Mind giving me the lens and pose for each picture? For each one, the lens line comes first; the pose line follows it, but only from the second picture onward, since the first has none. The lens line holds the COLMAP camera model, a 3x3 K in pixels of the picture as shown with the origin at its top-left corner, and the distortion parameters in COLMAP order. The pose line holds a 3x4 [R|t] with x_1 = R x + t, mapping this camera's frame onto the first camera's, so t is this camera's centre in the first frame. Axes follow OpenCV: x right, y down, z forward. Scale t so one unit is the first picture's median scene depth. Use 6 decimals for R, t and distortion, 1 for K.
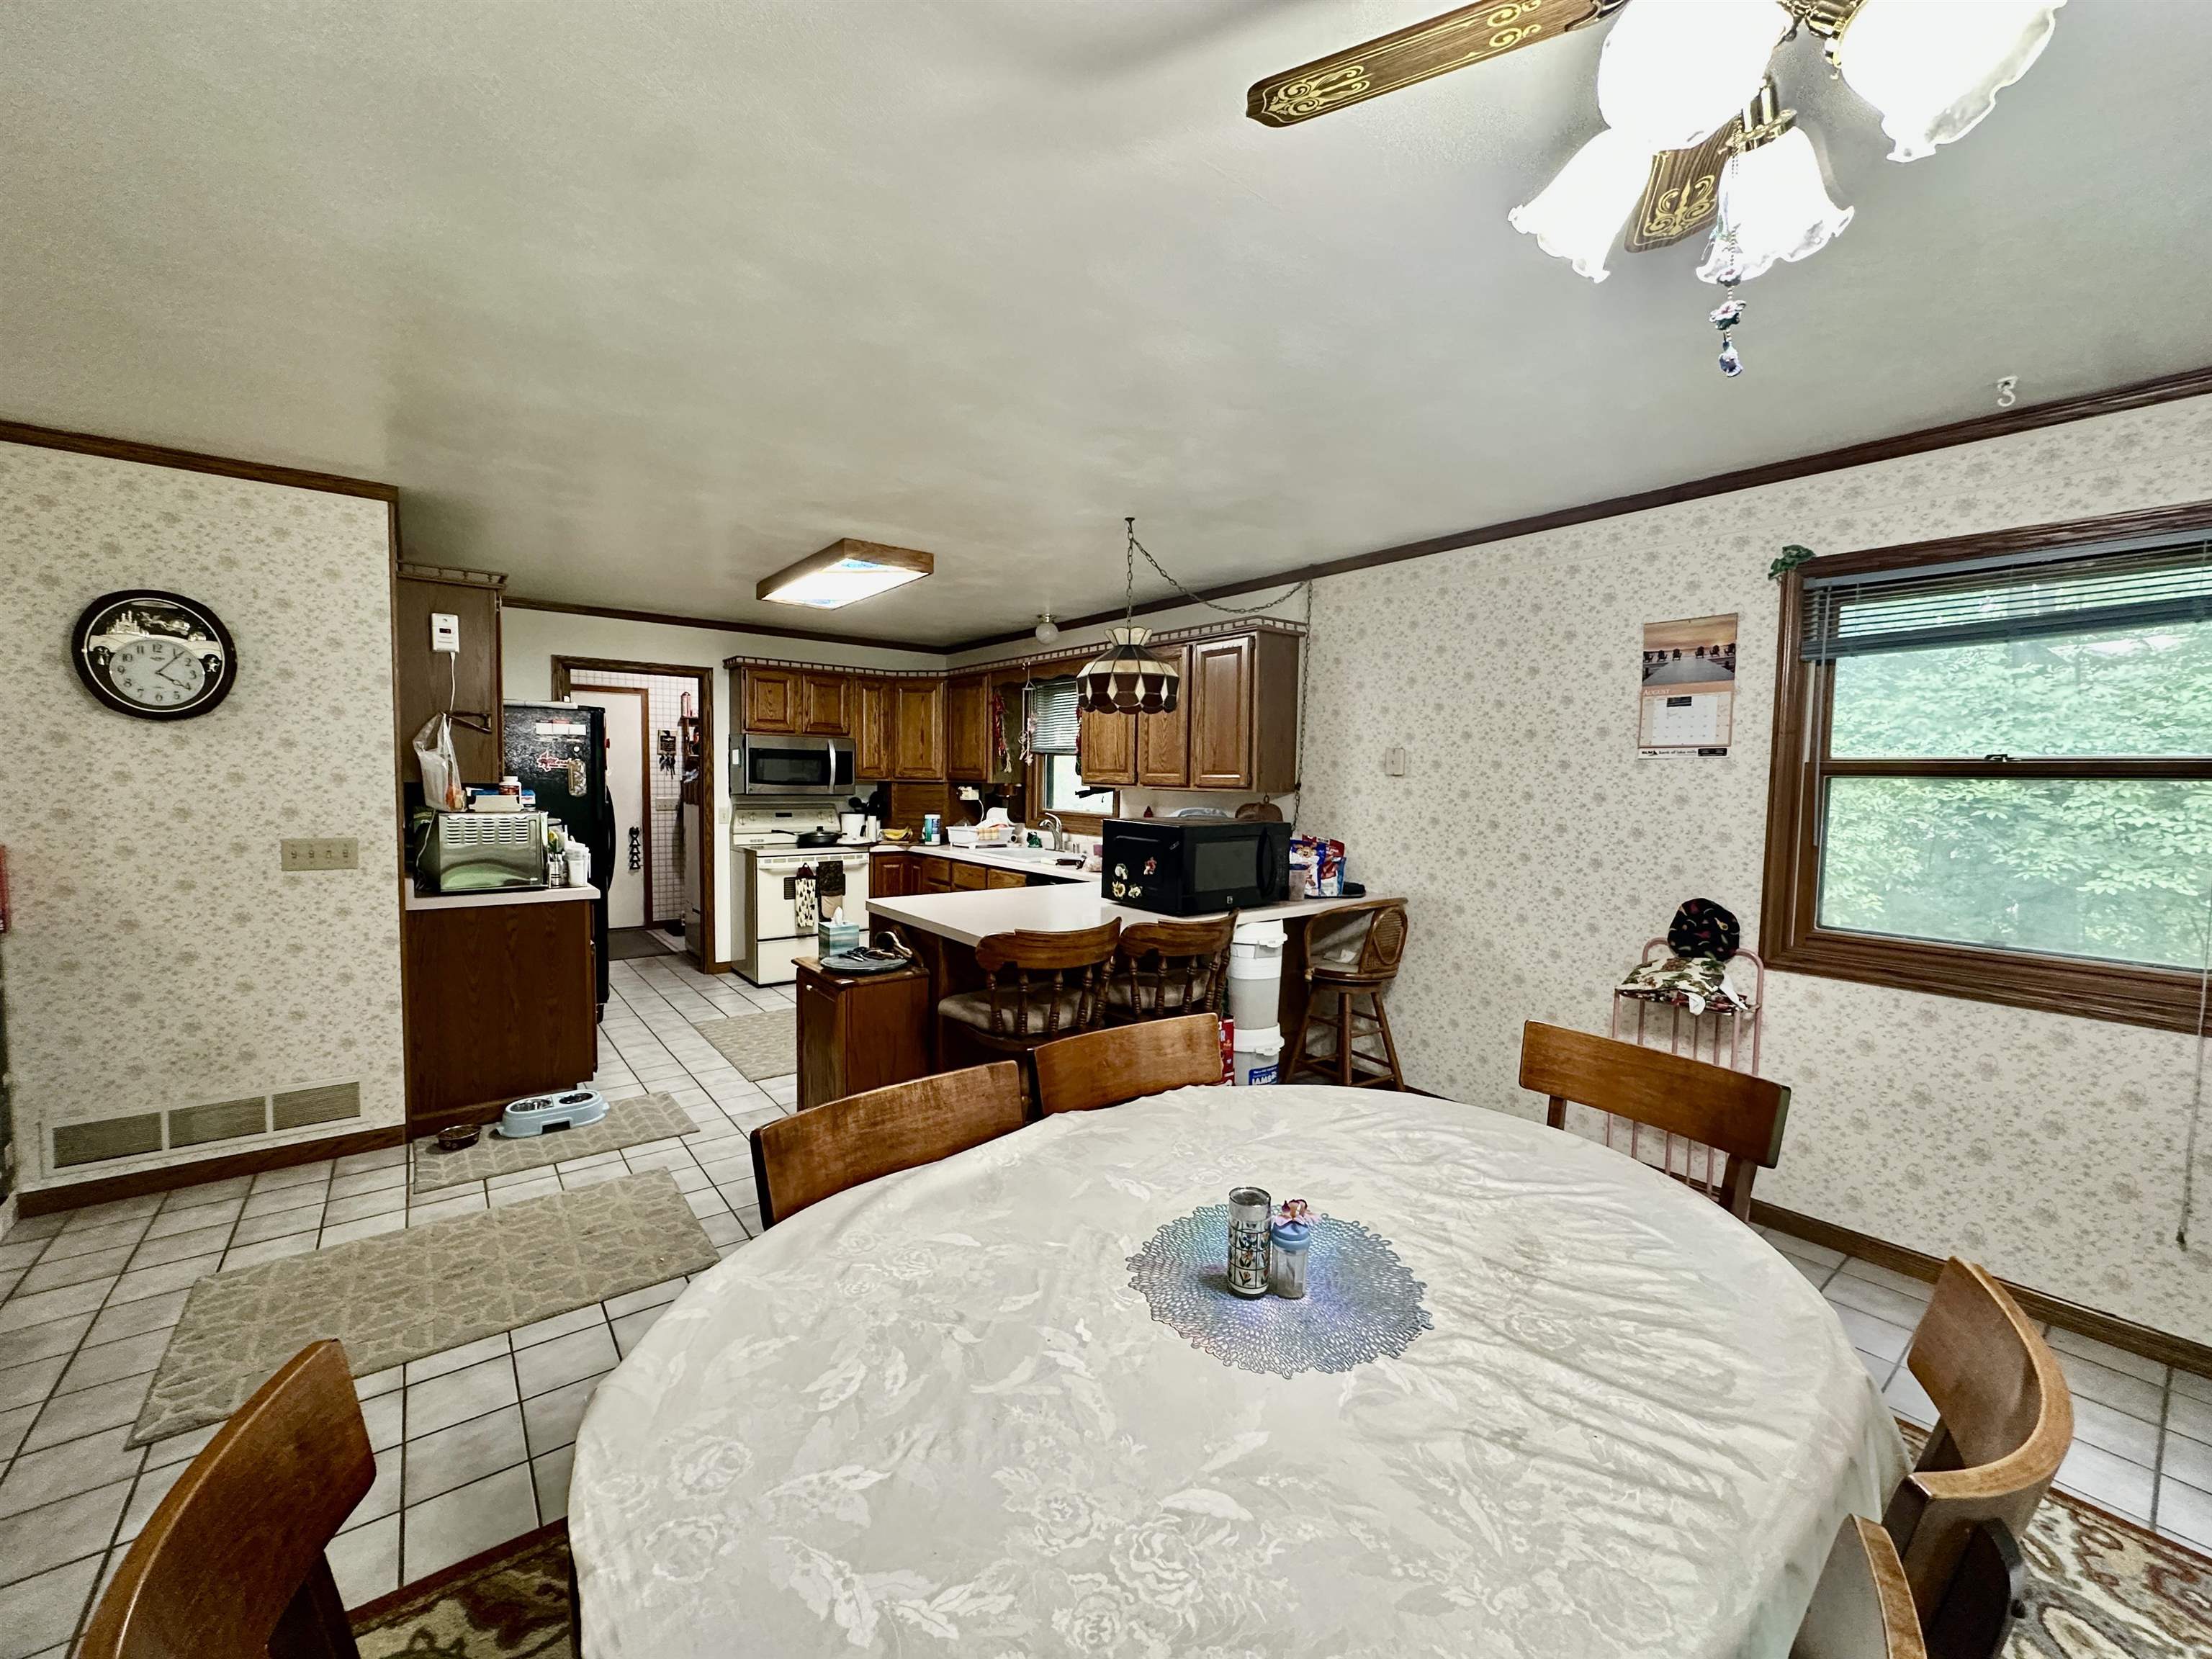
lens RADIAL K [[887.9, 0, 1106.0], [0, 887.9, 829.5], [0, 0, 1]] dist [0.000000, 0.000017]
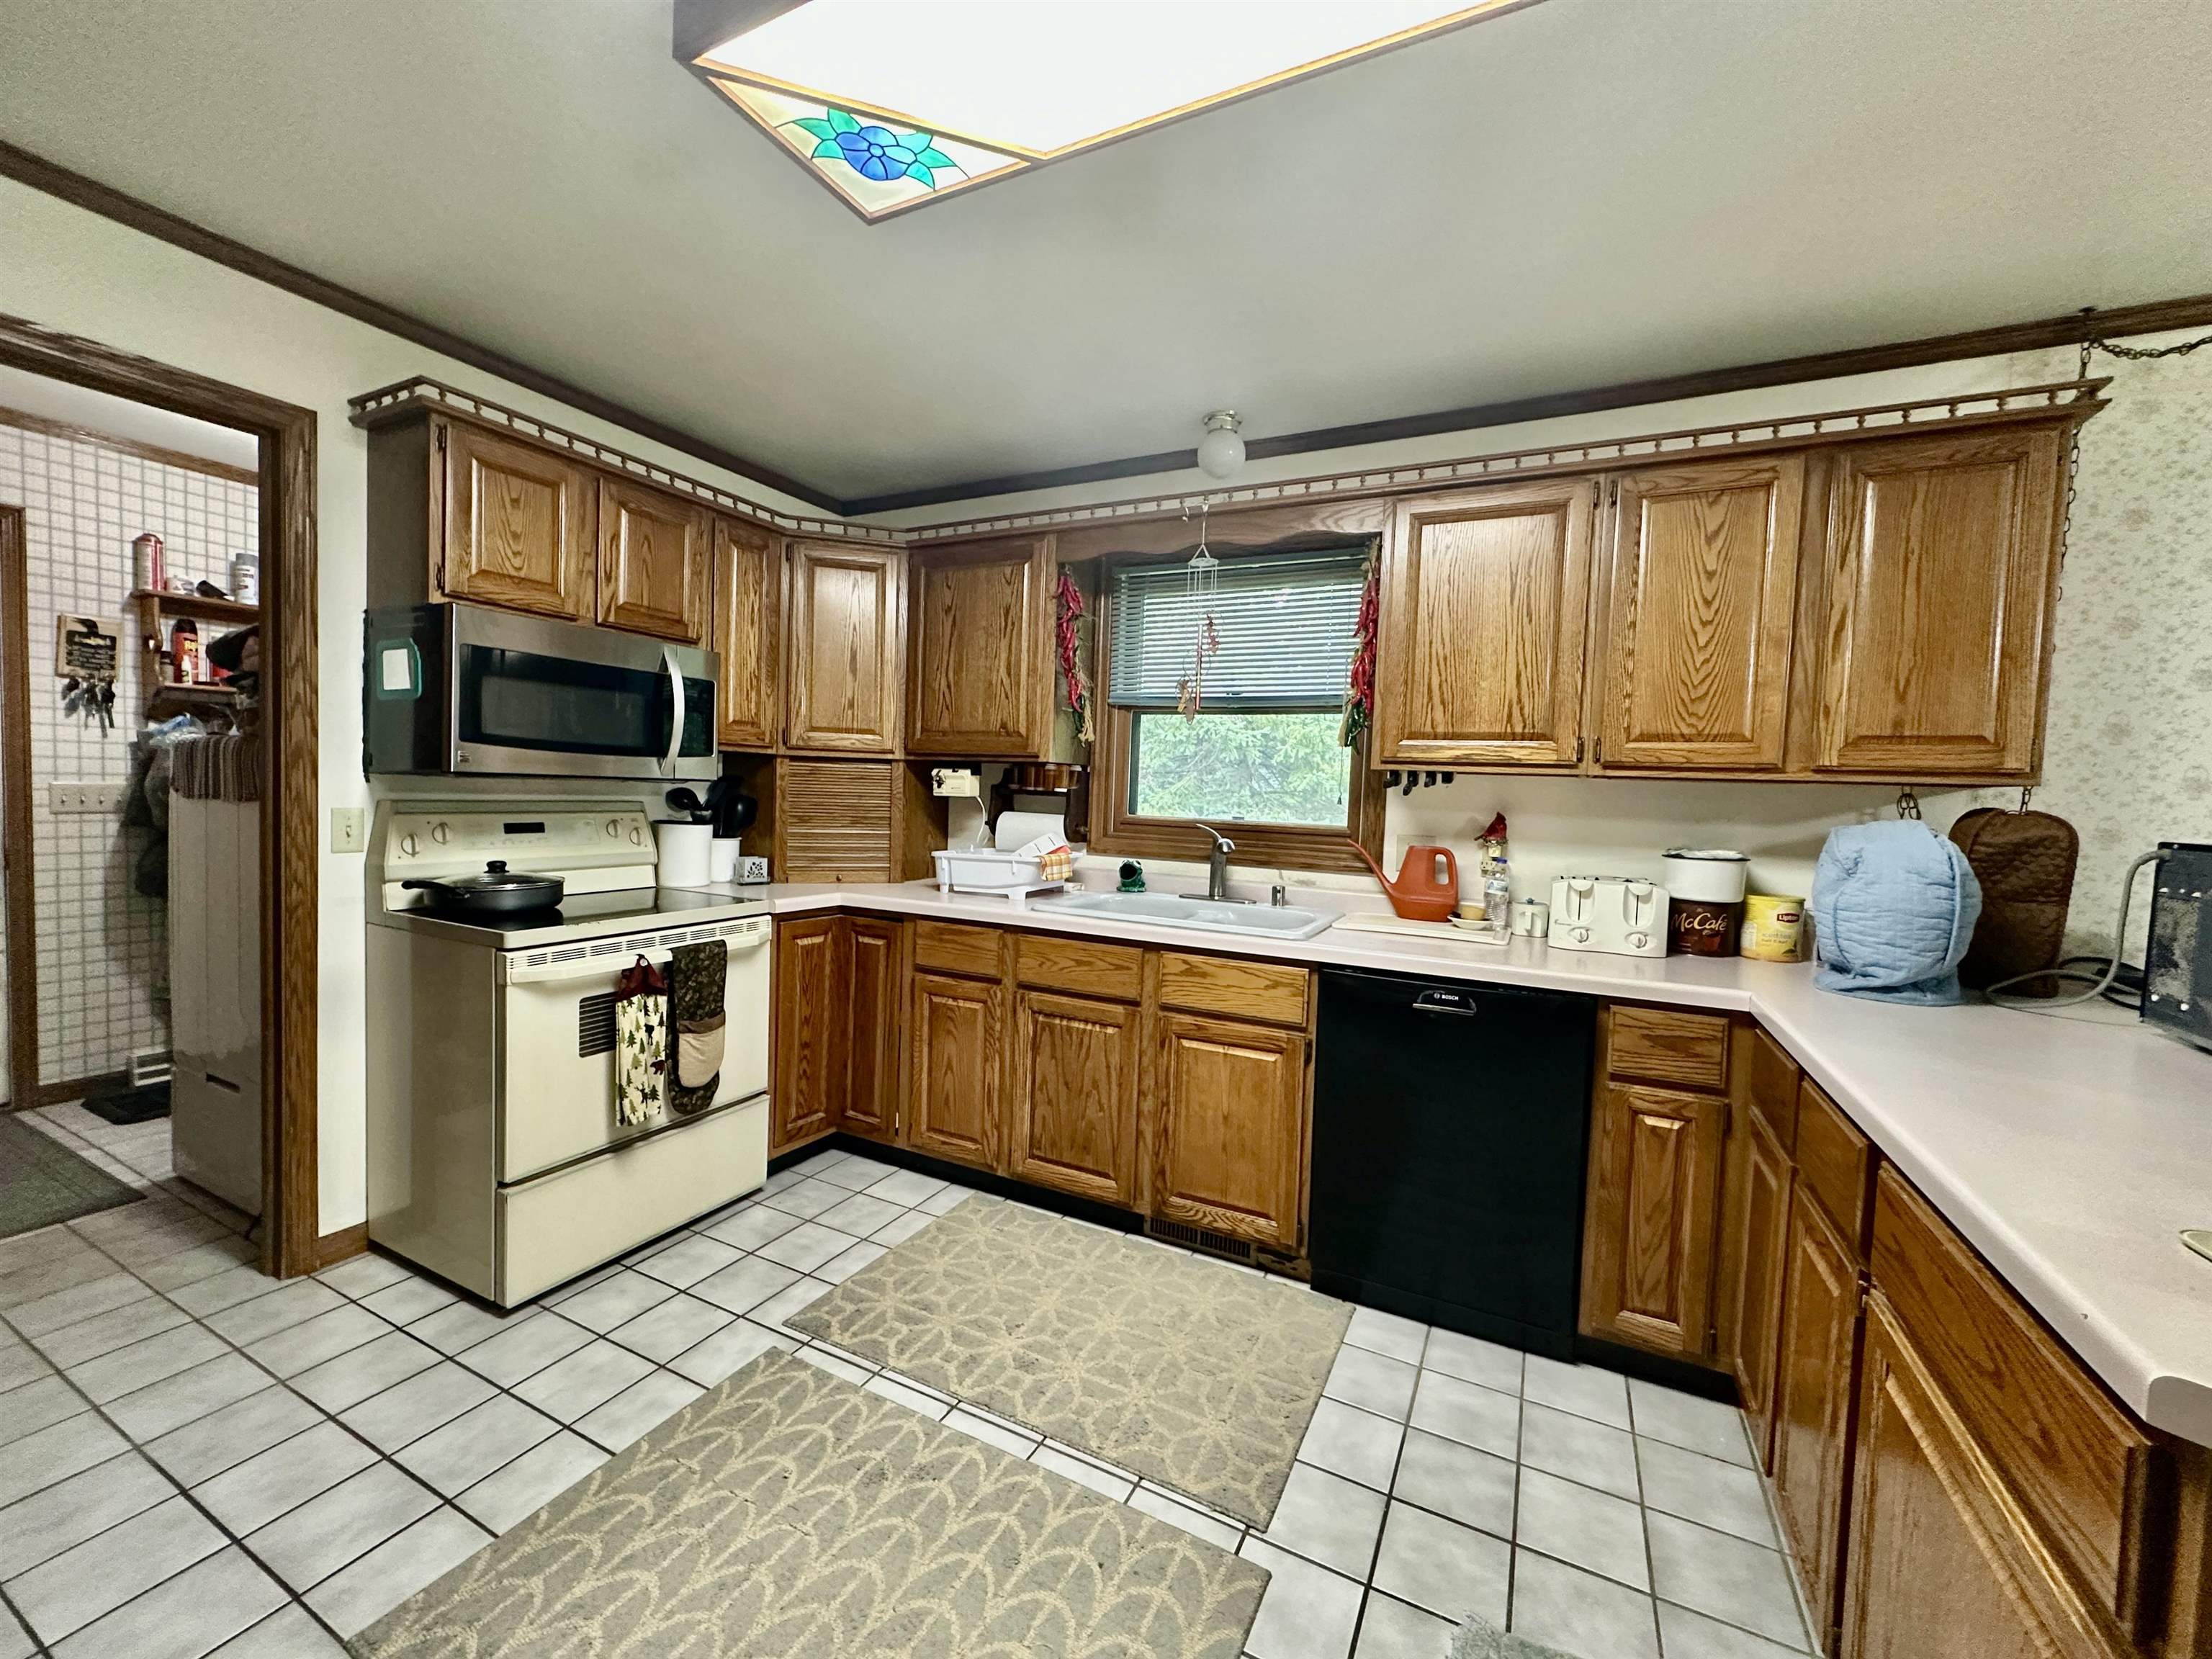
lens RADIAL K [[887.9, 0, 1106.0], [0, 887.9, 829.5], [0, 0, 1]] dist [0.000000, 0.000017]
pose [[0.906107, -0.003088, 0.423036, -0.299187], [0.004602, 0.999986, -0.002556, -0.013769], [-0.423023, 0.004263, 0.906109, 0.531442]]
